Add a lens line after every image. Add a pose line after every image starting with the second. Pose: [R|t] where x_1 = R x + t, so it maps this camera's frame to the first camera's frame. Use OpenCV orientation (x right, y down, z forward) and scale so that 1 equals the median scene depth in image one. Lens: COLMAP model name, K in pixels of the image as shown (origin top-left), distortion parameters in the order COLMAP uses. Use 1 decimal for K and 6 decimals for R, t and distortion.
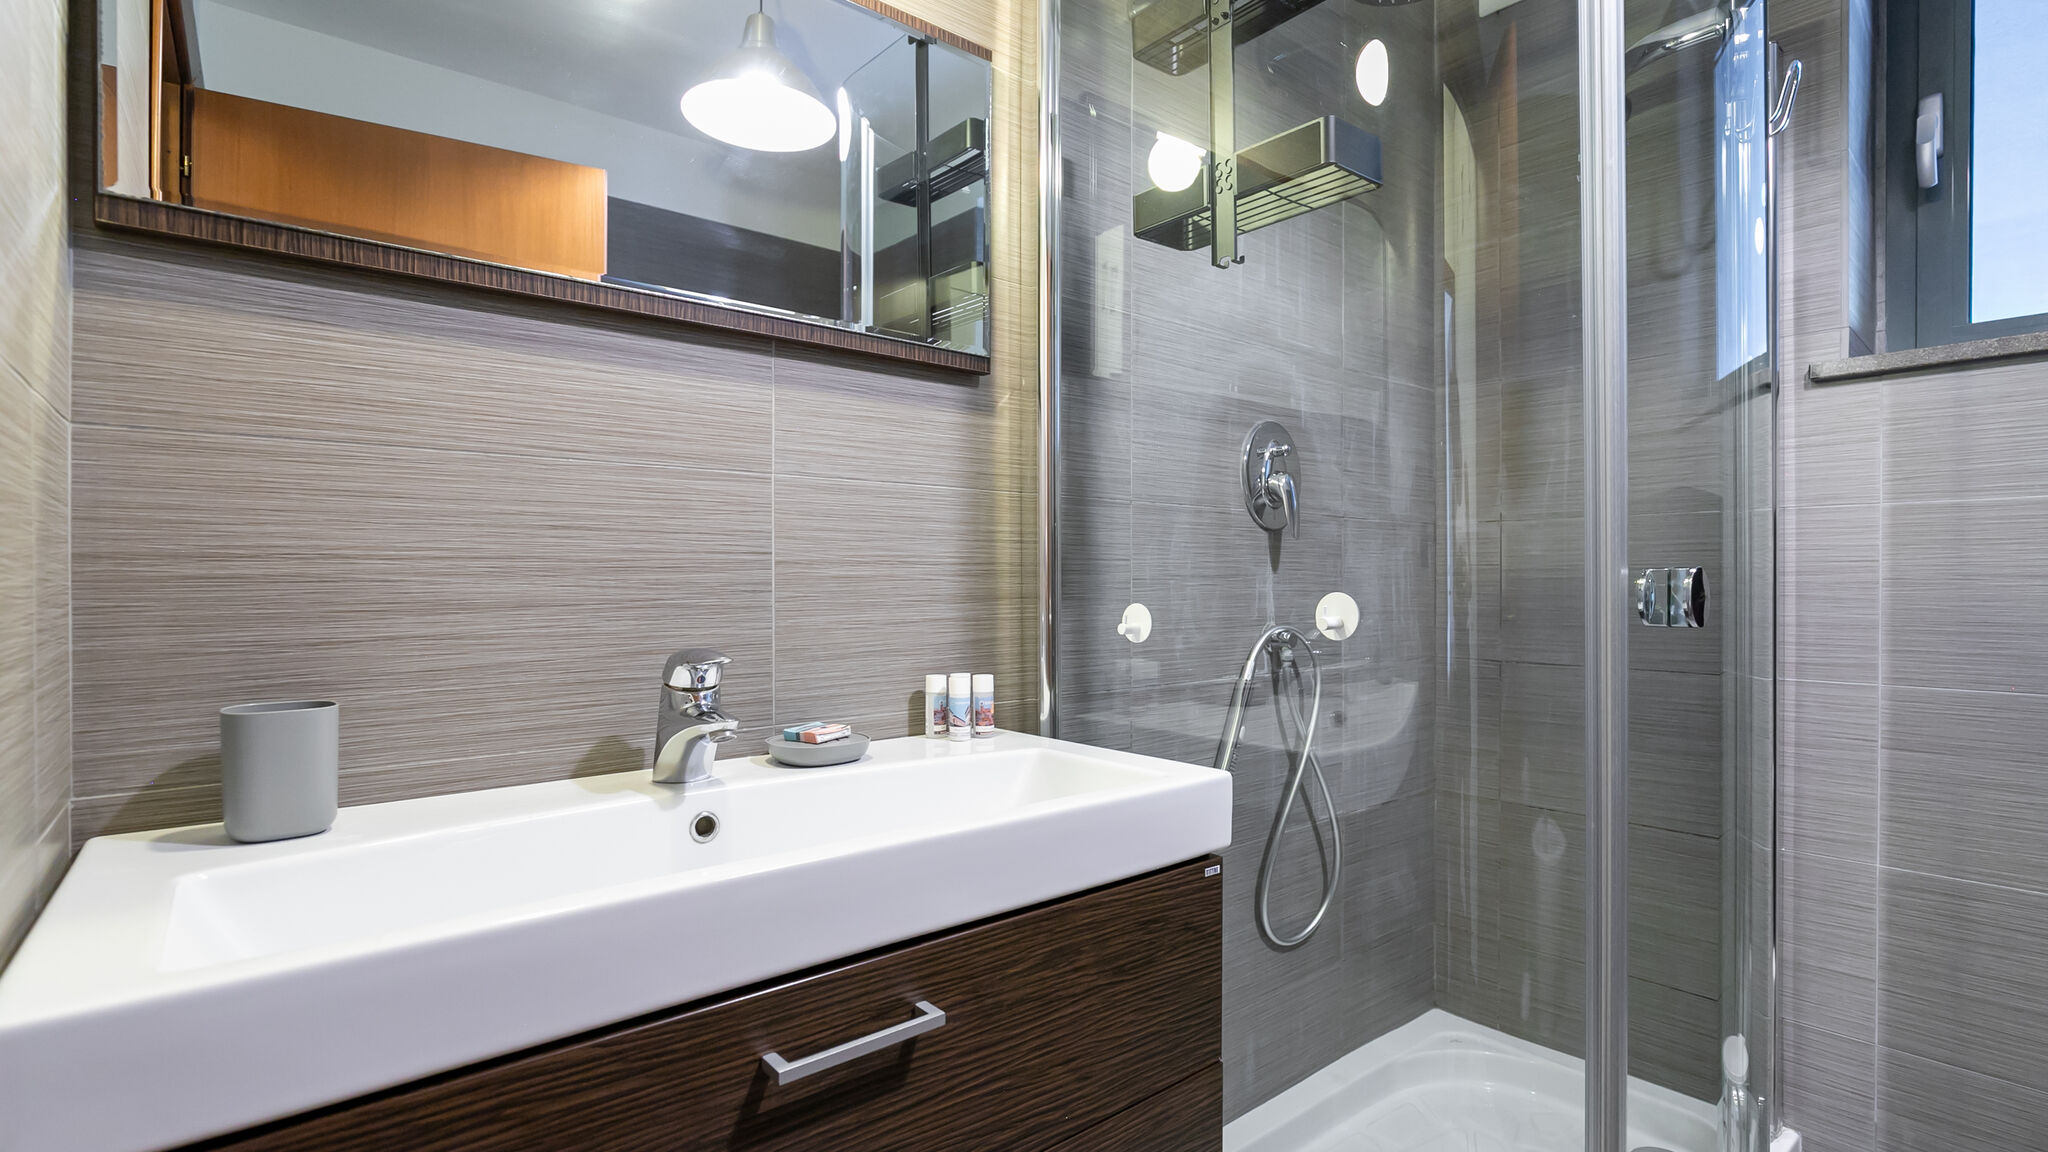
lens RADIAL K [[952.7, 0, 1034.9], [0, 952.7, 593.0], [0, 0, 1]] dist [-0.013753, 0.003307]
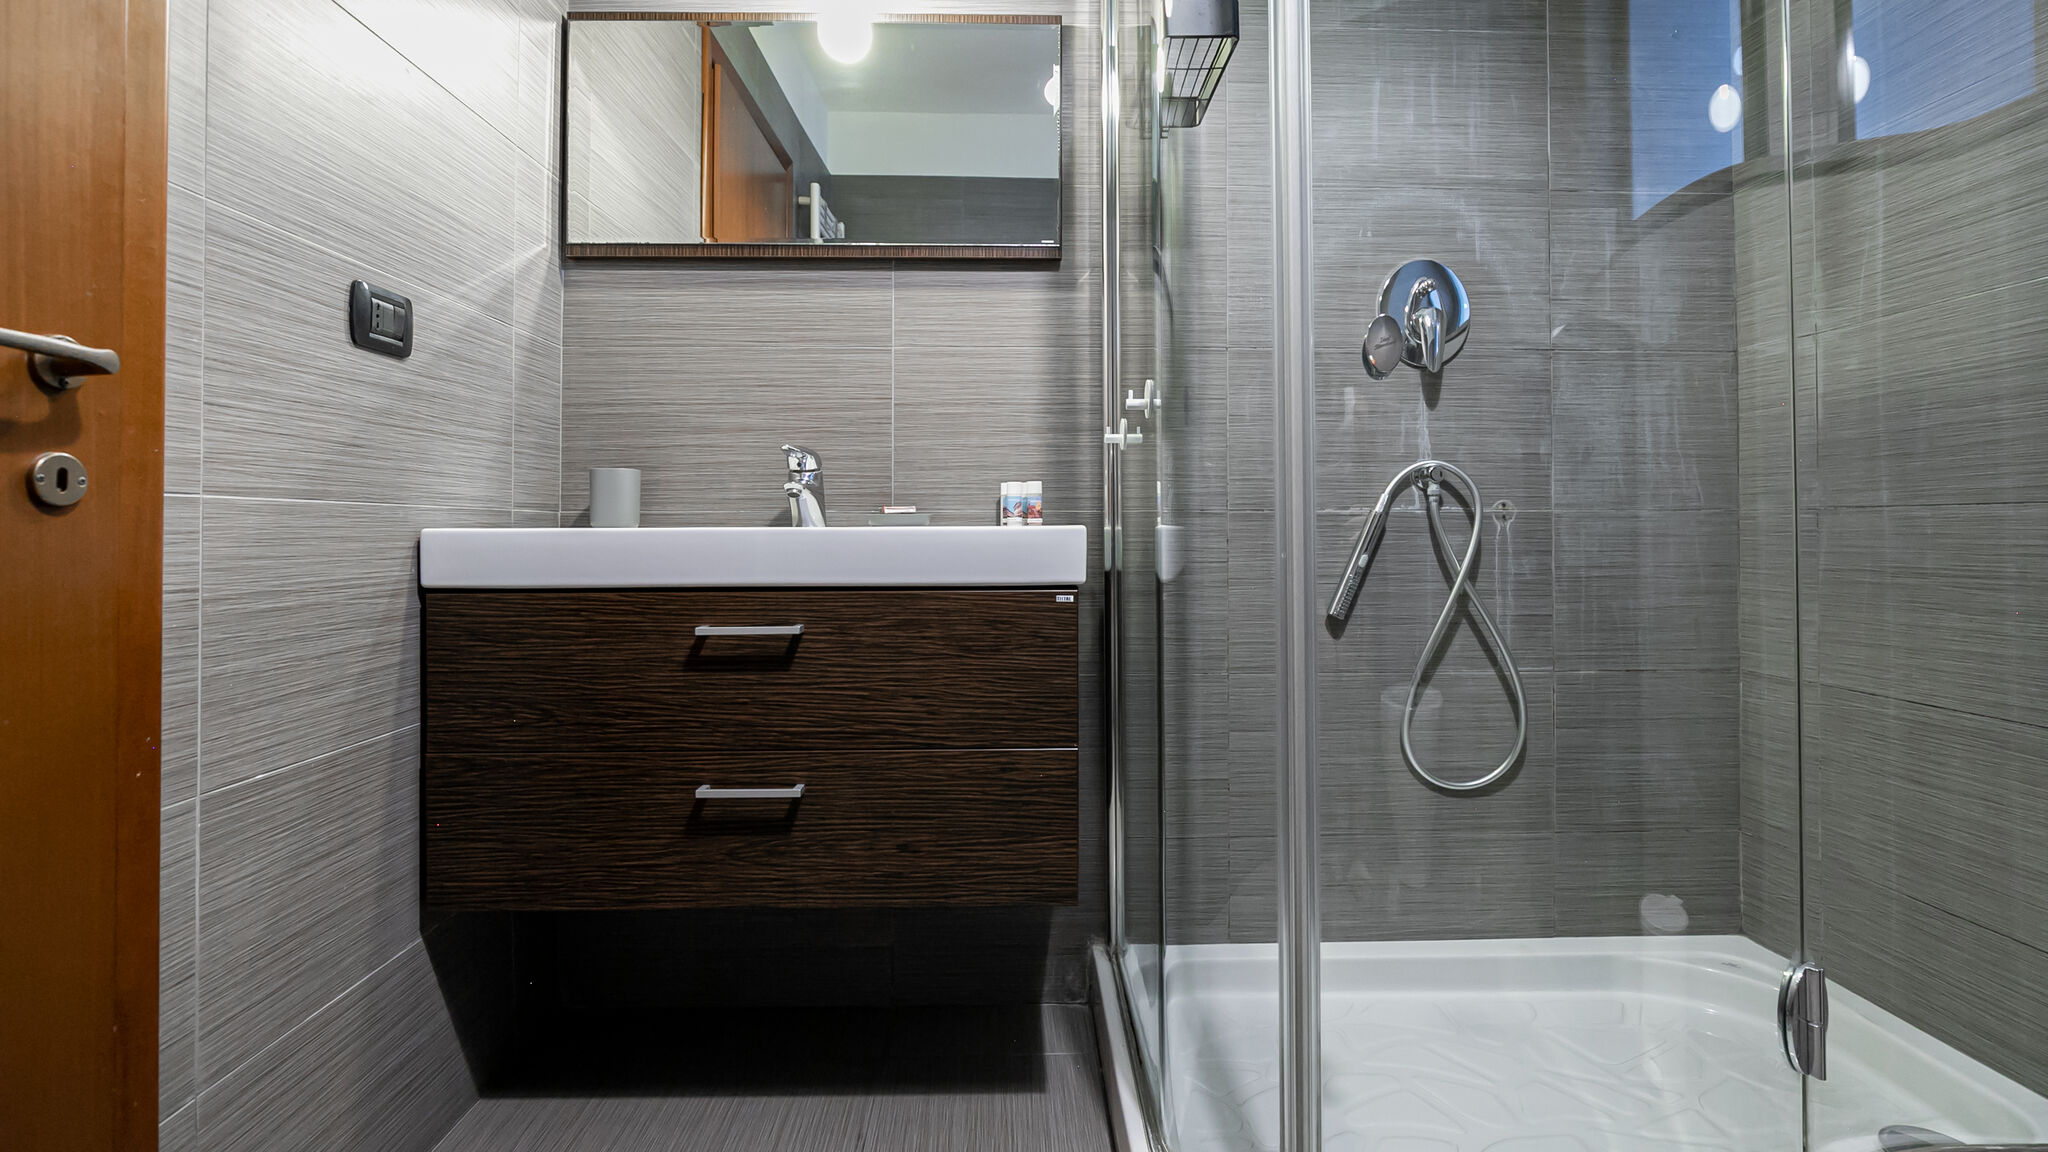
lens RADIAL K [[952.7, 0, 1028.9], [0, 952.7, 519.0], [0, 0, 1]] dist [-0.013753, 0.003307]
pose [[0.785760, -0.007745, -0.618482, 0.772389], [-0.005582, 0.999792, -0.019612, 0.165906], [0.618506, 0.018863, 0.785554, -0.058767]]
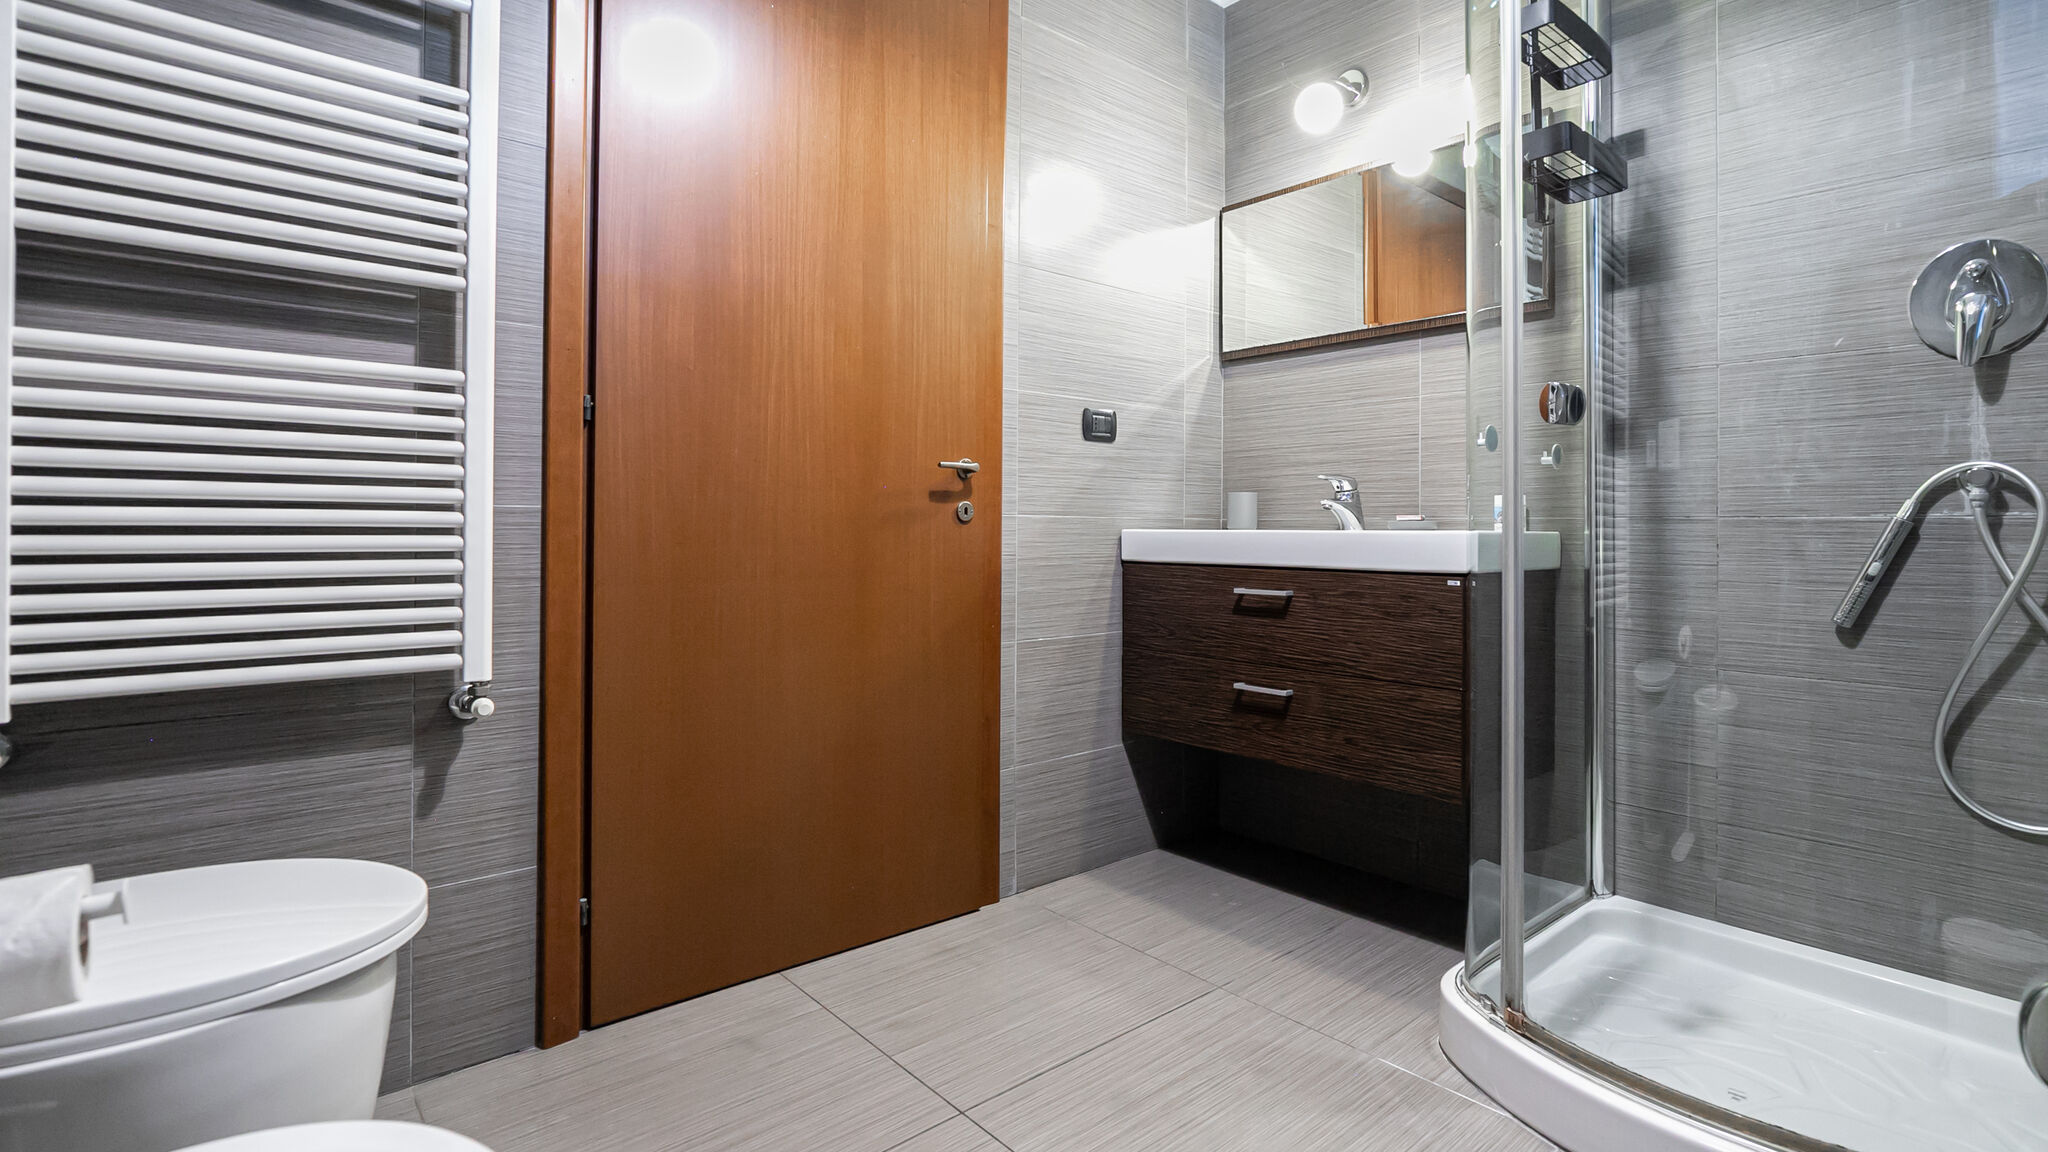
lens RADIAL K [[952.7, 0, 1048.7], [0, 952.7, 513.3], [0, 0, 1]] dist [-0.013753, 0.003307]
pose [[0.036788, -0.013352, -0.999234, 1.595749], [-0.016359, 0.999769, -0.013961, 0.156315], [0.999189, 0.016860, 0.036561, 0.117631]]
